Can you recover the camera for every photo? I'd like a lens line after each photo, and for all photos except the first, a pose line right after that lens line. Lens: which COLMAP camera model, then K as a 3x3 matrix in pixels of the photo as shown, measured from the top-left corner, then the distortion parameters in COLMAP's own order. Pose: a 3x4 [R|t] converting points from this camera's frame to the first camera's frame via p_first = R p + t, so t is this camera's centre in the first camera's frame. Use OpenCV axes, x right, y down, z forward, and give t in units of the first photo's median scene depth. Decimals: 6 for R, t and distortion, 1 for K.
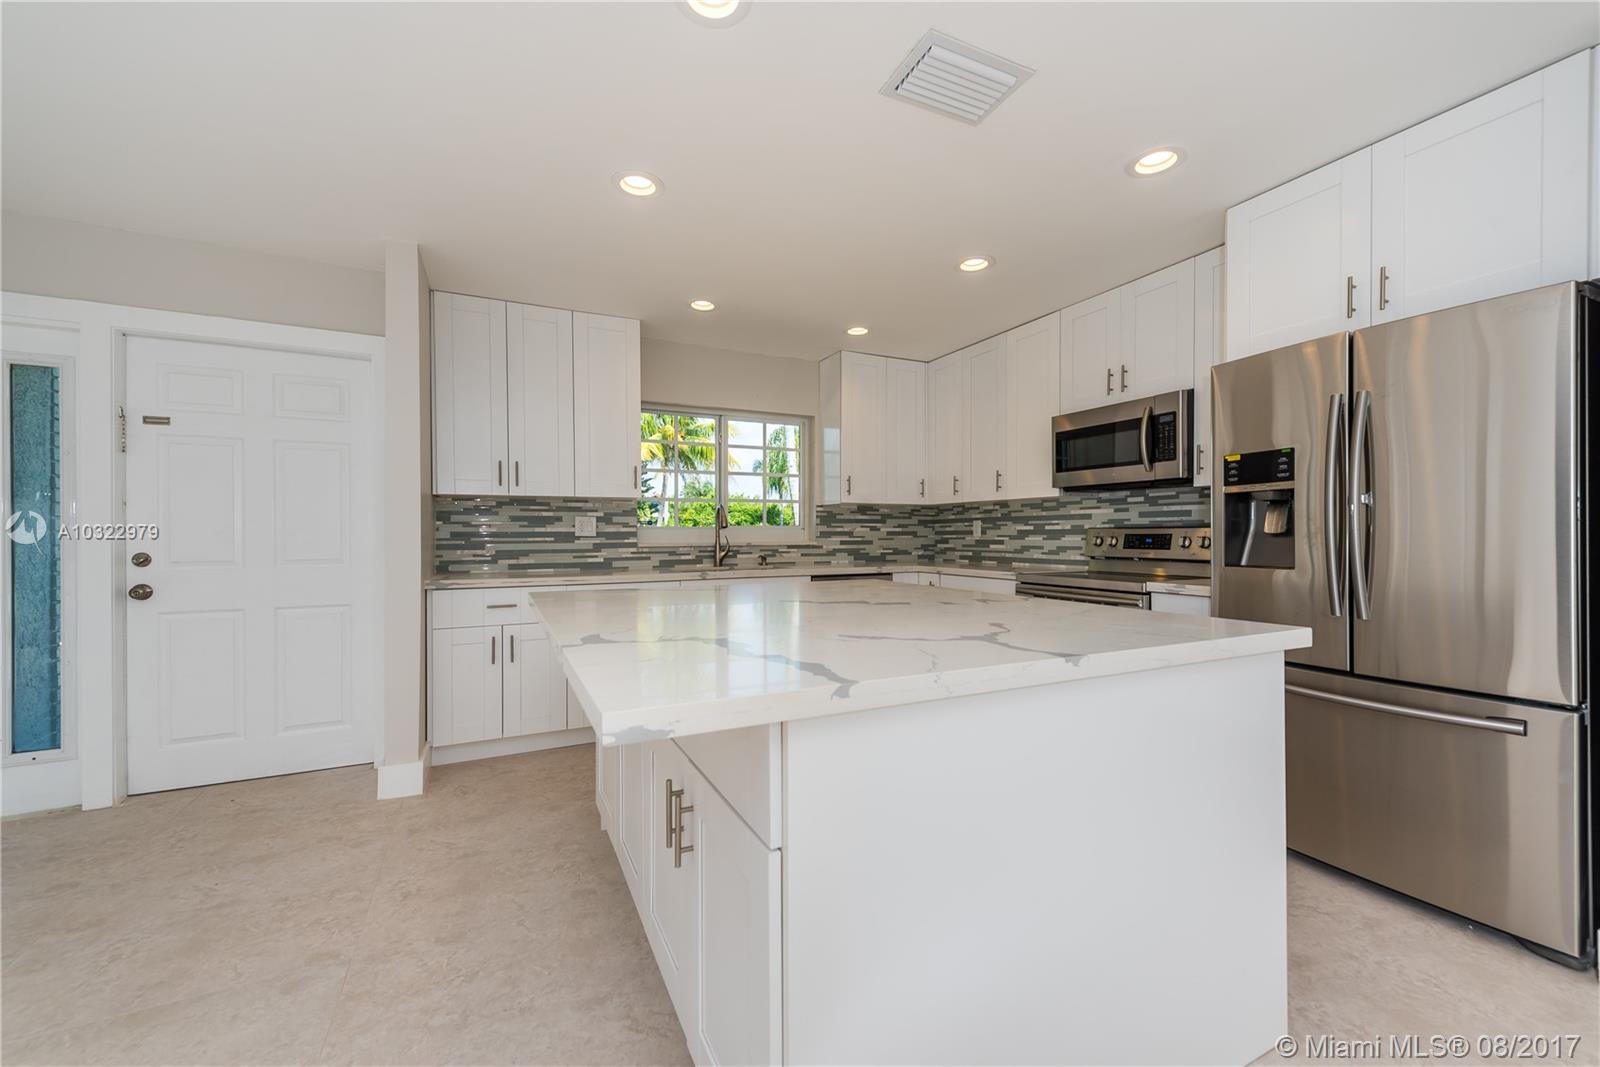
lens RADIAL K [[624.7, 0, 797.4], [0, 624.7, 535.9], [0, 0, 1]] dist [0.010936, -0.000845]
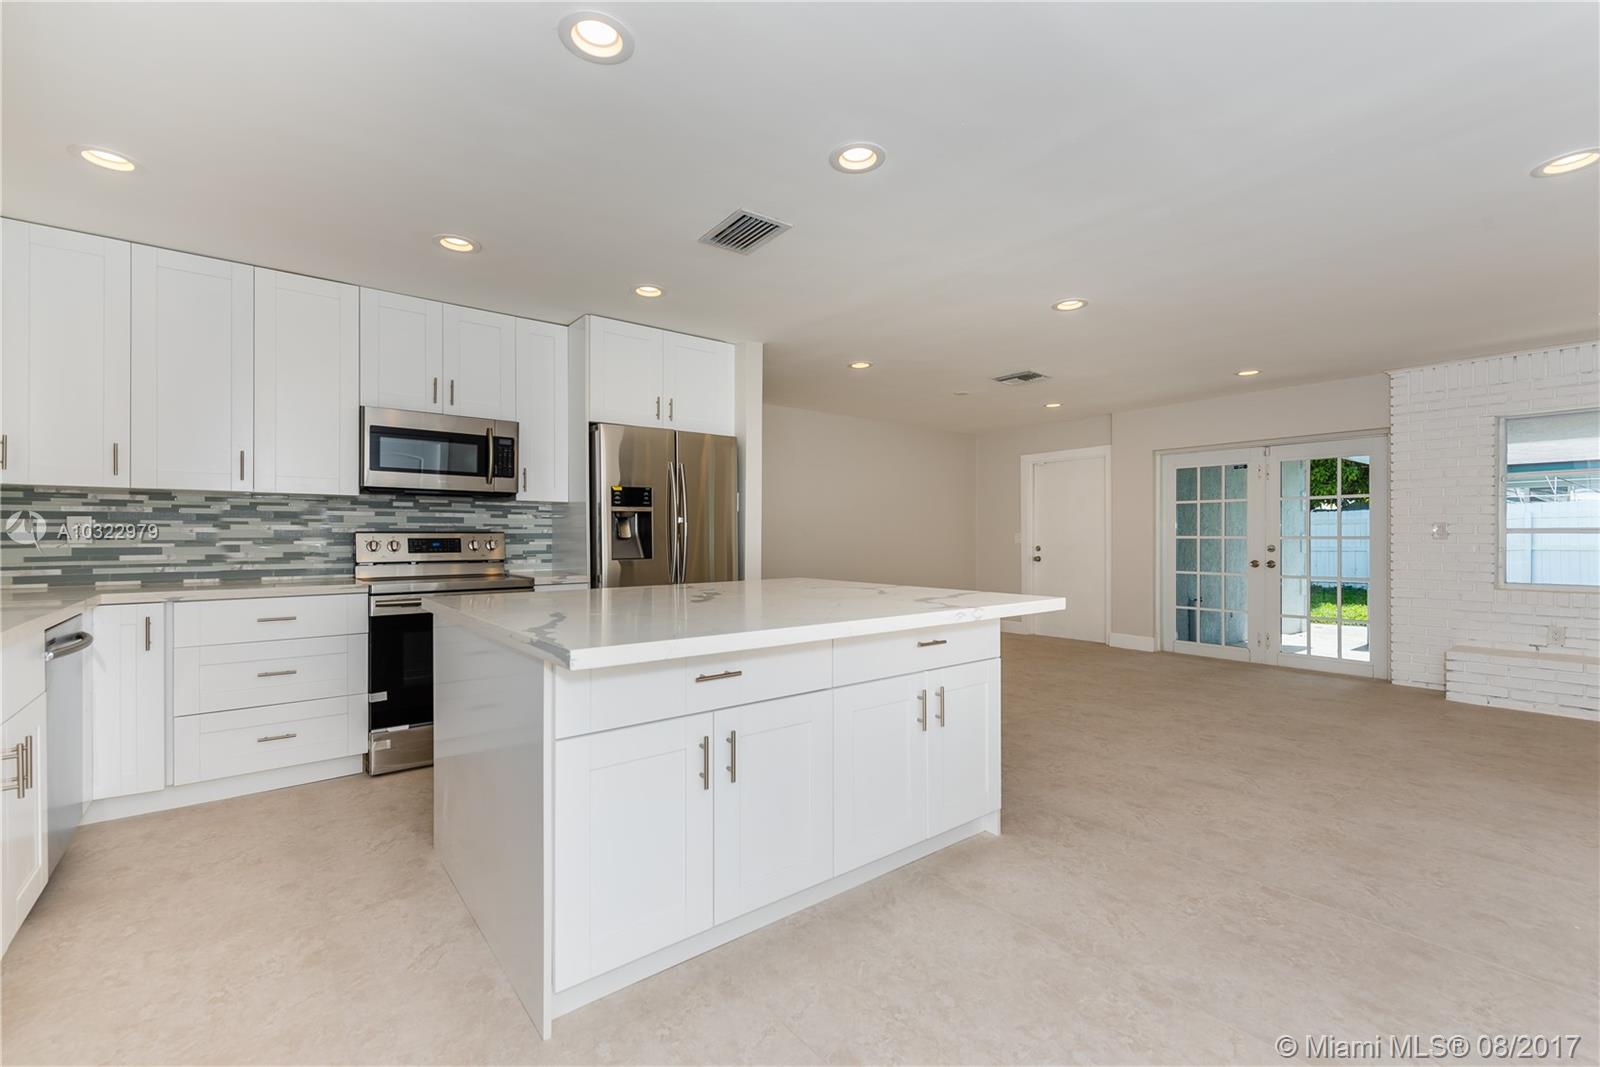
lens RADIAL K [[682.4, 0, 798.4], [0, 682.4, 536.6], [0, 0, 1]] dist [0.016163, -0.008126]
pose [[-0.215355, 0.001361, 0.976535, -0.580308], [0.003434, 0.999994, -0.000636, -0.002487], [-0.976530, 0.003217, -0.215359, 0.527859]]
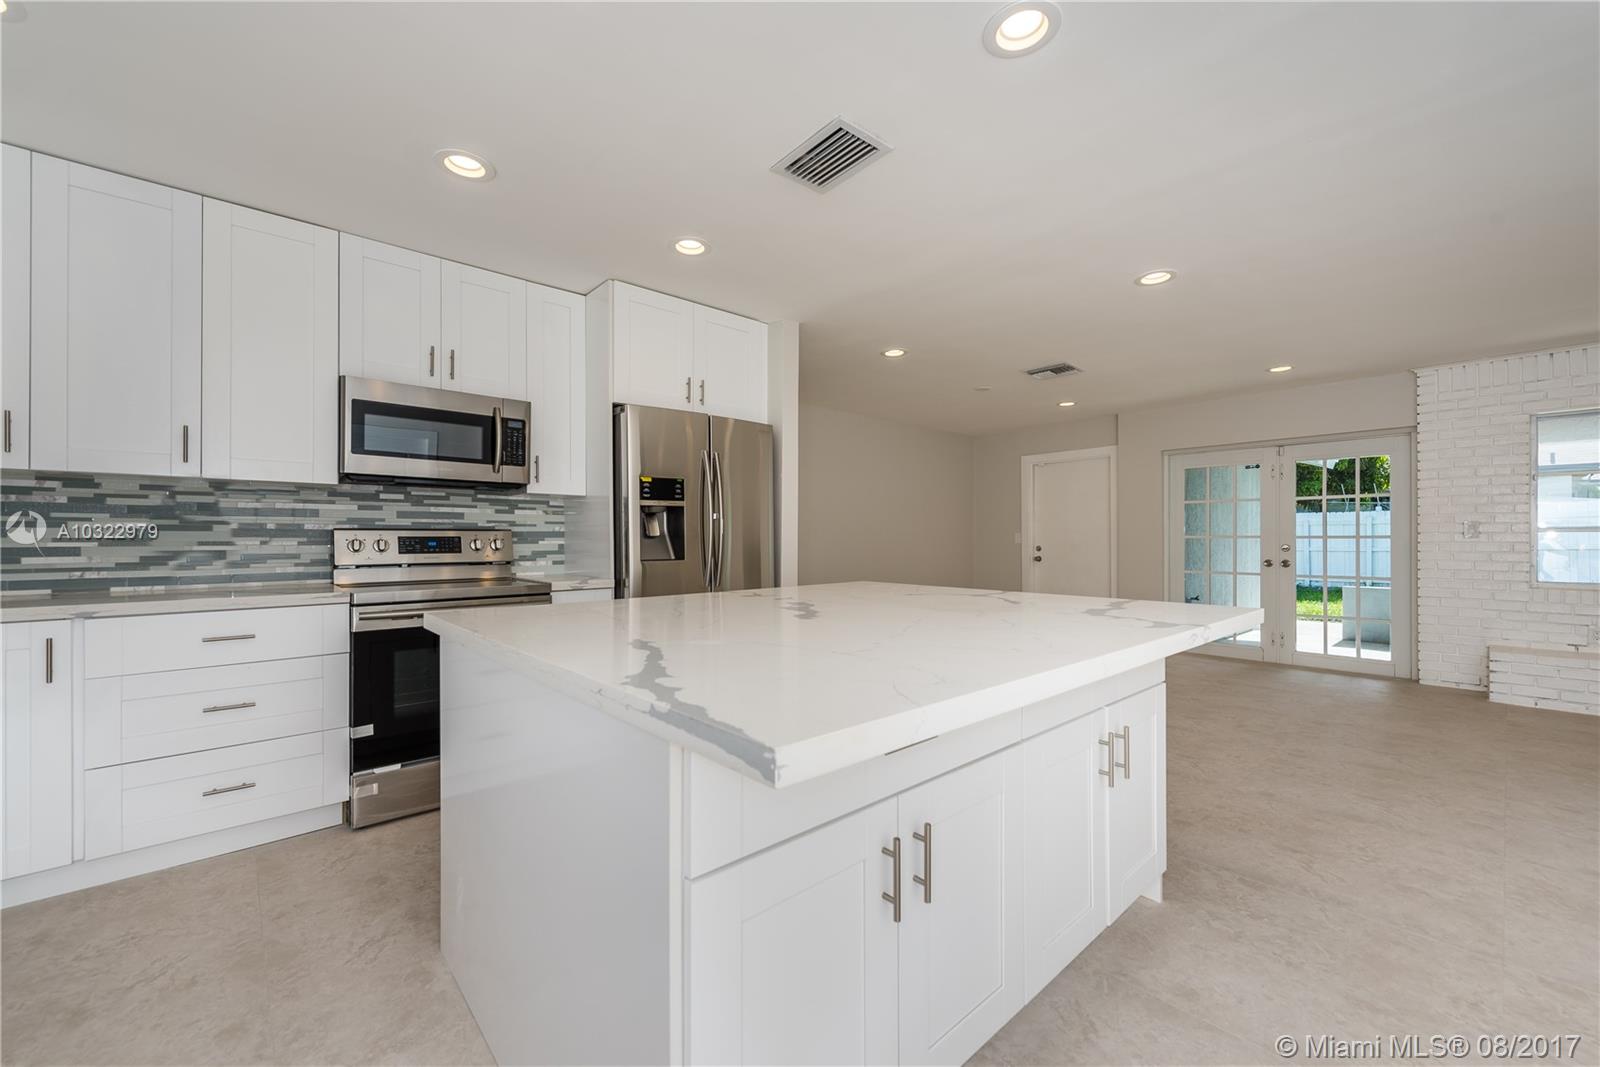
lens RADIAL K [[629.9, 0, 798.8], [0, 629.9, 537.4], [0, 0, 1]] dist [0.008684, -0.003811]
pose [[-0.271130, 0.003431, 0.962537, -0.383550], [0.004063, 0.999989, -0.002420, 0.002008], [-0.962534, 0.003254, -0.271141, 0.598042]]
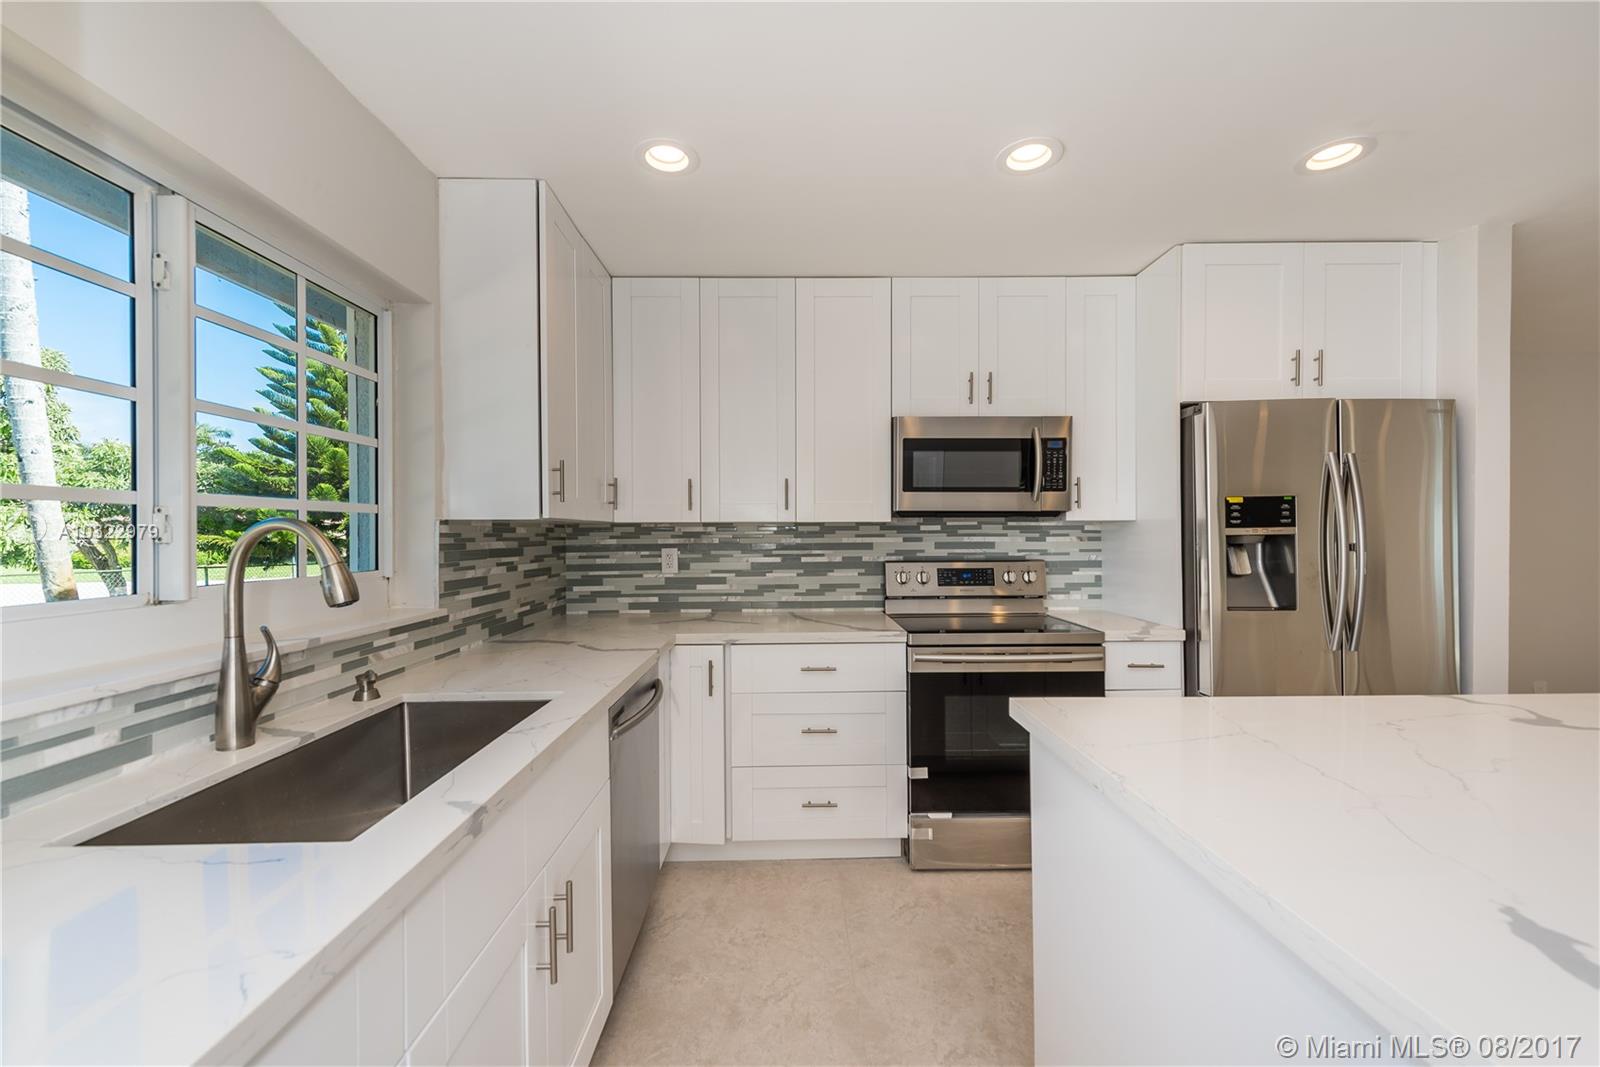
lens RADIAL K [[624.7, 0, 797.4], [0, 624.7, 535.9], [0, 0, 1]] dist [0.010936, -0.000845]
pose [[0.428898, -0.003270, 0.903347, -0.277132], [0.007580, 0.999971, 0.000021, -0.041454], [-0.903321, 0.006839, 0.428910, 0.681316]]
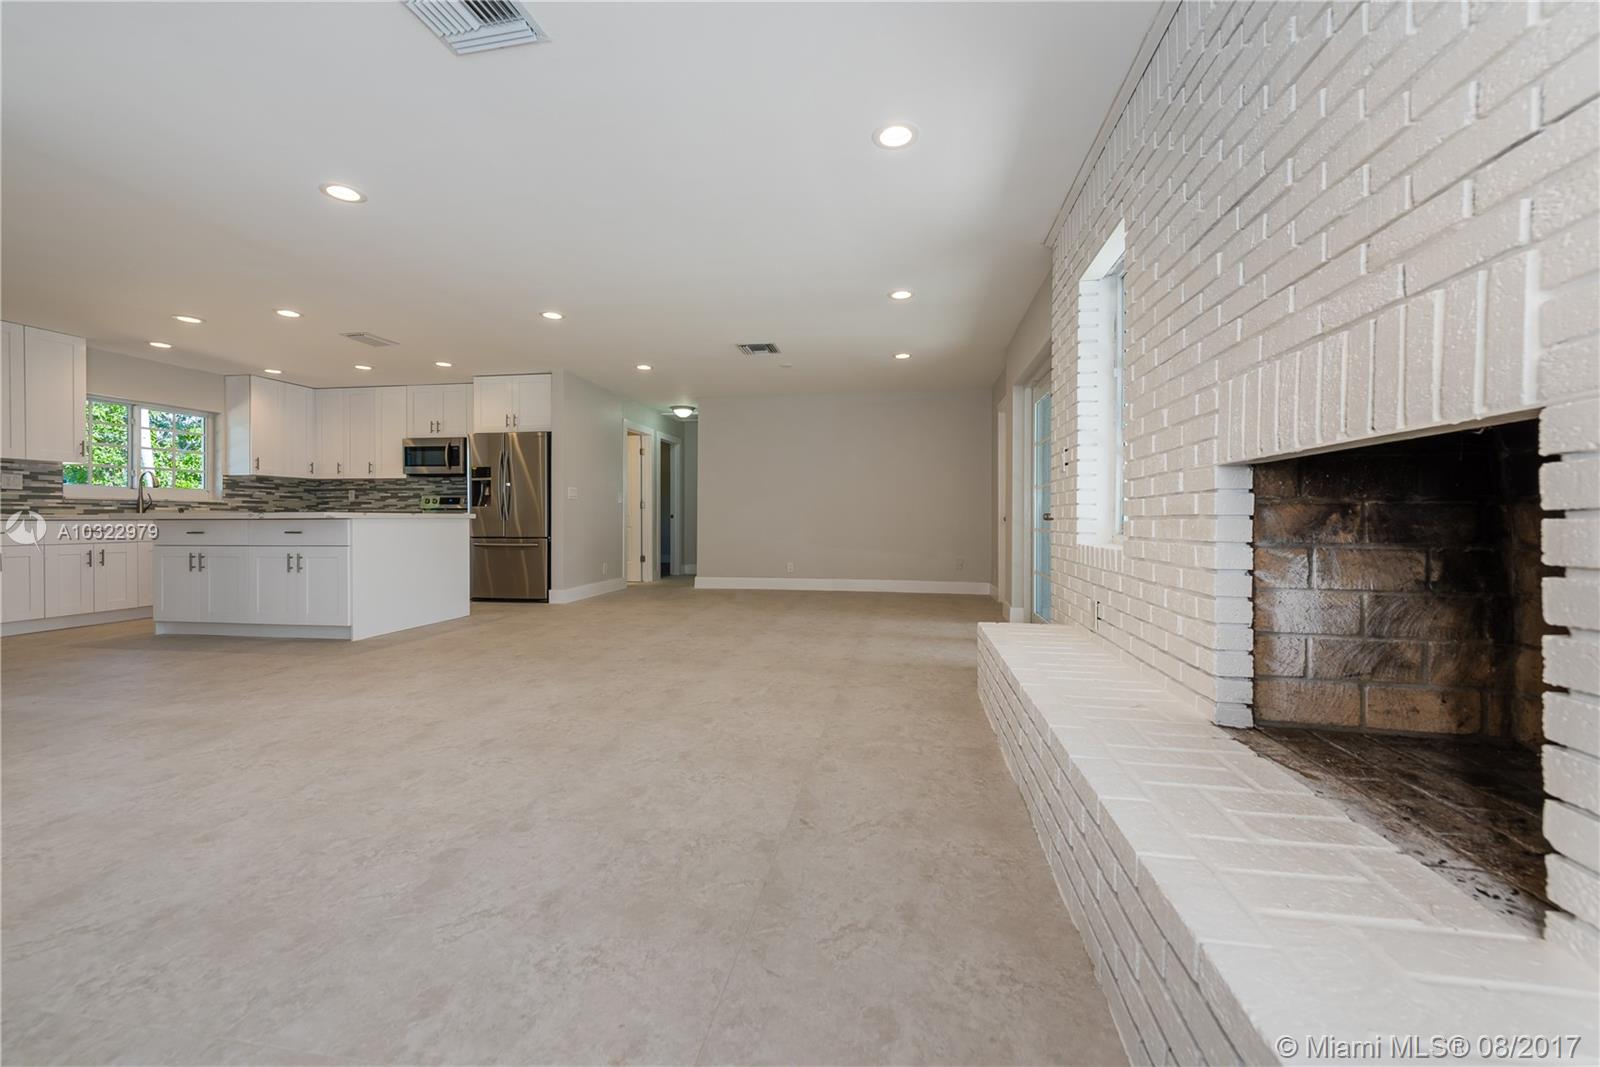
lens RADIAL K [[645.2, 0, 802.7], [0, 645.2, 519.9], [0, 0, 1]] dist [0.010937, -0.000108]
pose [[0.580338, 0.000335, 0.814376, -0.469969], [0.001734, 0.999997, -0.001647, 0.066646], [-0.814374, 0.002368, 0.580336, -1.086237]]
